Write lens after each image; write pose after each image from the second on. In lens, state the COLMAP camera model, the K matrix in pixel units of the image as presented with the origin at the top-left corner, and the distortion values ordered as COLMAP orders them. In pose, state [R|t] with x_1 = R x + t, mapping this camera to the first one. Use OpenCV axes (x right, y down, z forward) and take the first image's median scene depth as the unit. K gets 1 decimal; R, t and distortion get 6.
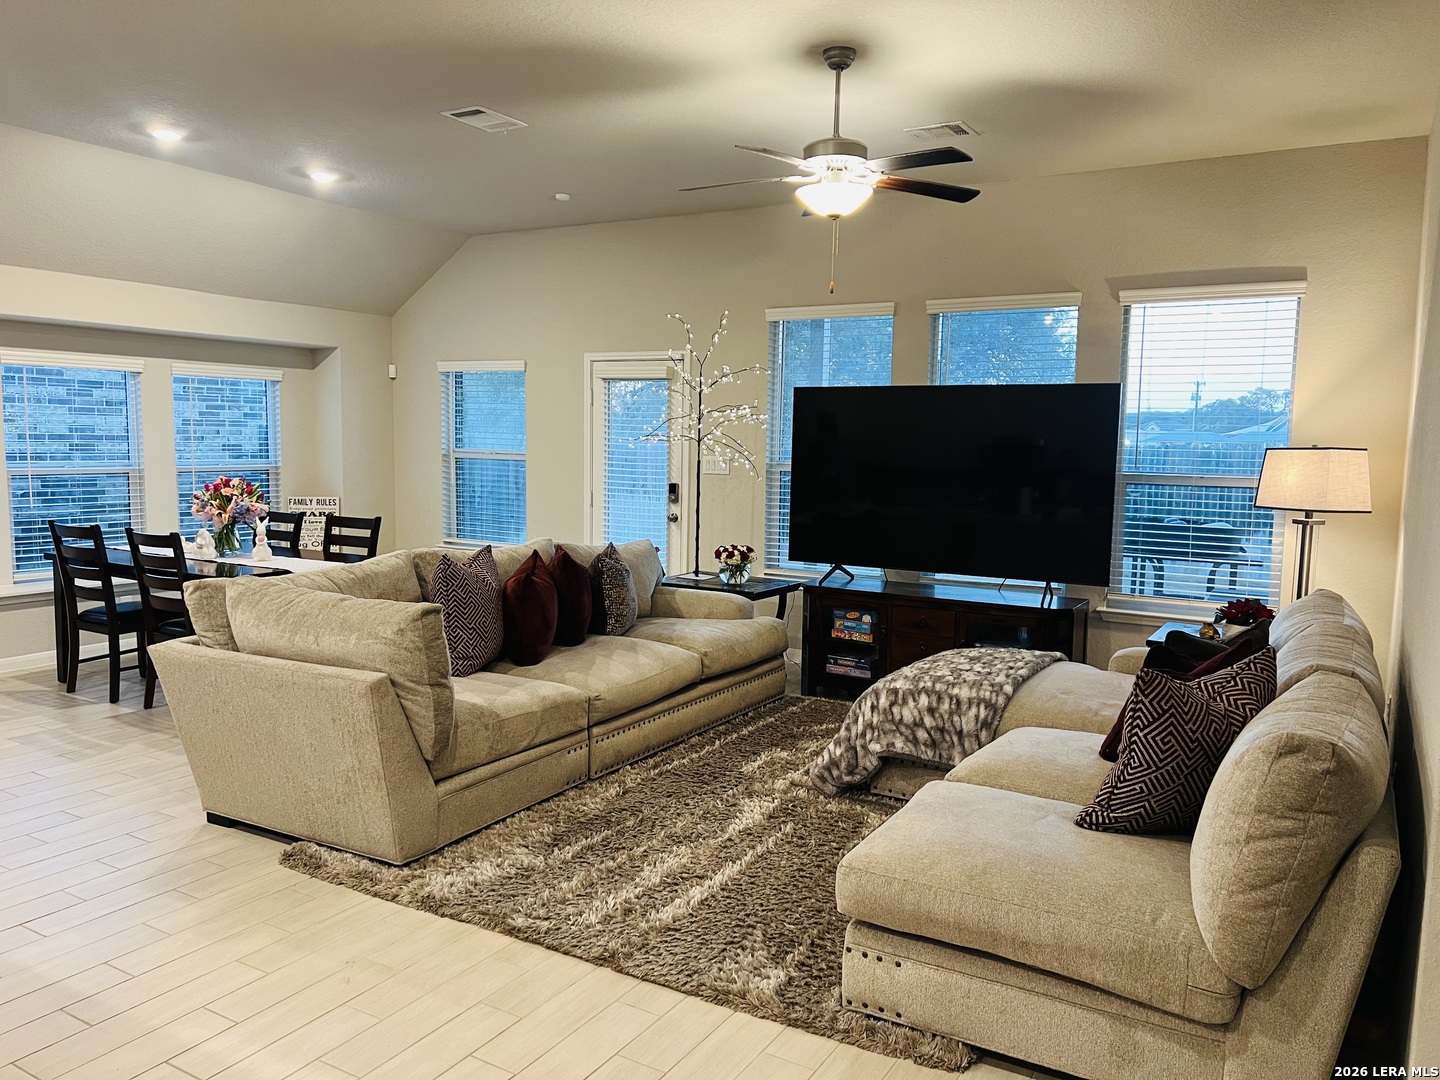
lens RADIAL K [[1079.0, 0, 725.8], [0, 1079.0, 546.0], [0, 0, 1]] dist [0.111050, -0.145095]
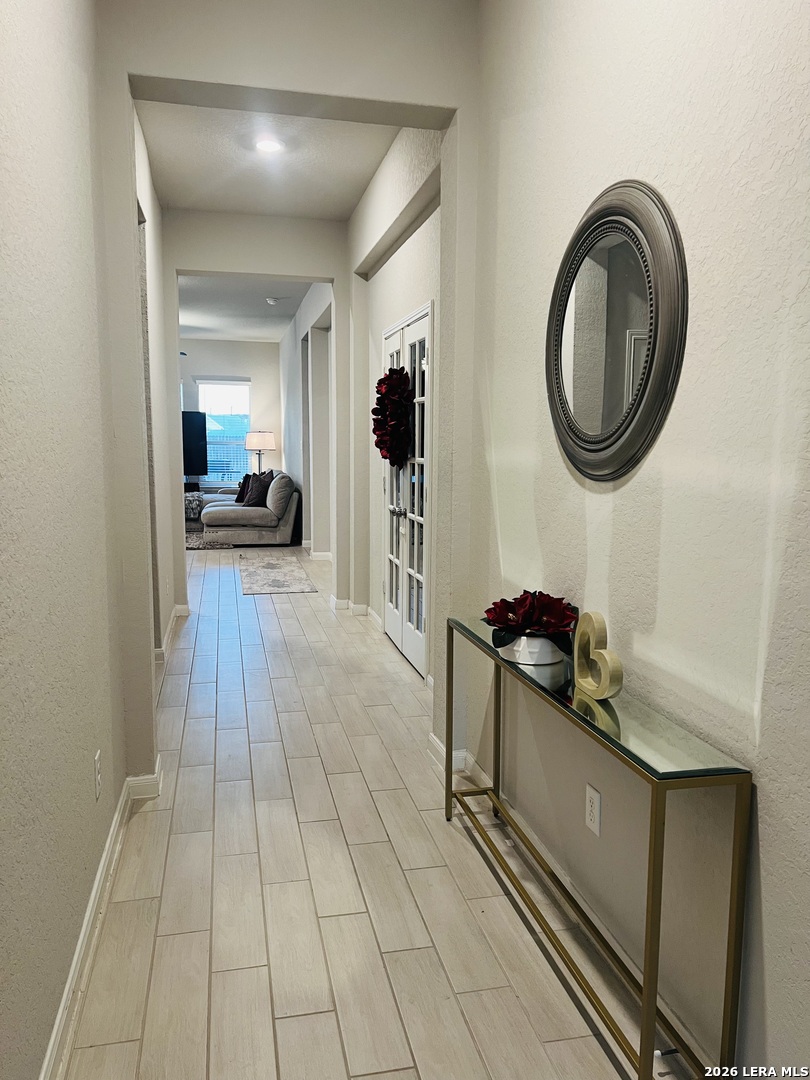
lens RADIAL K [[809.3, 0, 405.0], [0, 809.3, 540.0], [0, 0, 1]] dist [0.111050, -0.145095]
pose [[0.735677, -0.092910, 0.670930, -0.708965], [0.073109, 0.995653, 0.057712, 0.108647], [-0.673375, 0.006594, 0.739271, -0.967917]]
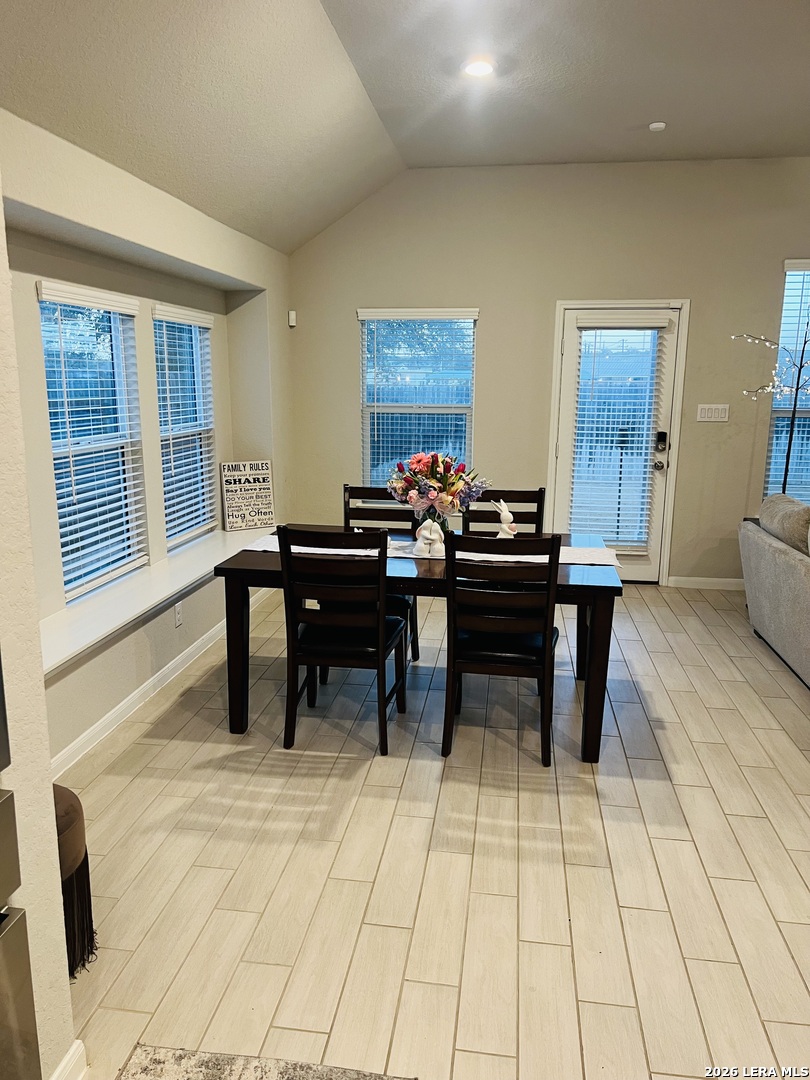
lens RADIAL K [[809.3, 0, 405.0], [0, 809.3, 540.0], [0, 0, 1]] dist [0.111050, -0.145095]
pose [[0.919149, -0.088179, 0.383914, -0.679451], [0.048859, 0.992617, 0.111012, -0.063874], [-0.390869, -0.083279, 0.916671, 0.435709]]
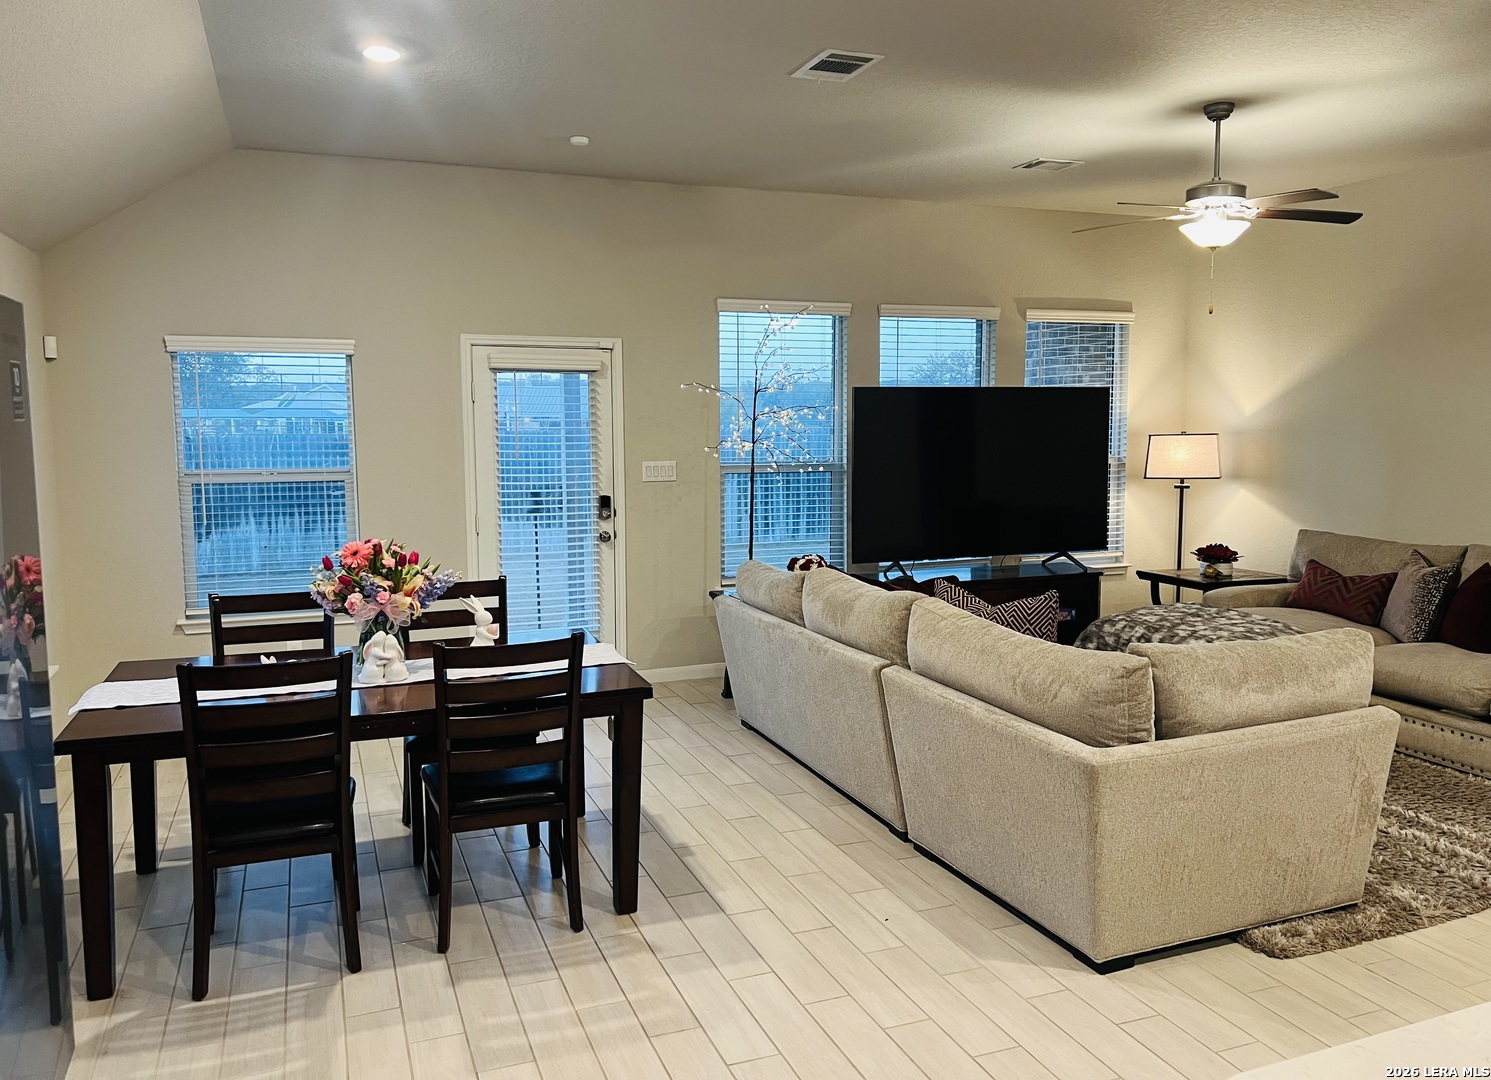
lens RADIAL K [[1118.5, 0, 737.6], [0, 1118.5, 526.9], [0, 0, 1]] dist [0.084756, -0.082065]
pose [[0.615780, -0.098618, 0.781722, -0.778723], [0.096381, 0.994113, 0.049491, -0.078585], [-0.782001, 0.044868, 0.621660, 0.444555]]
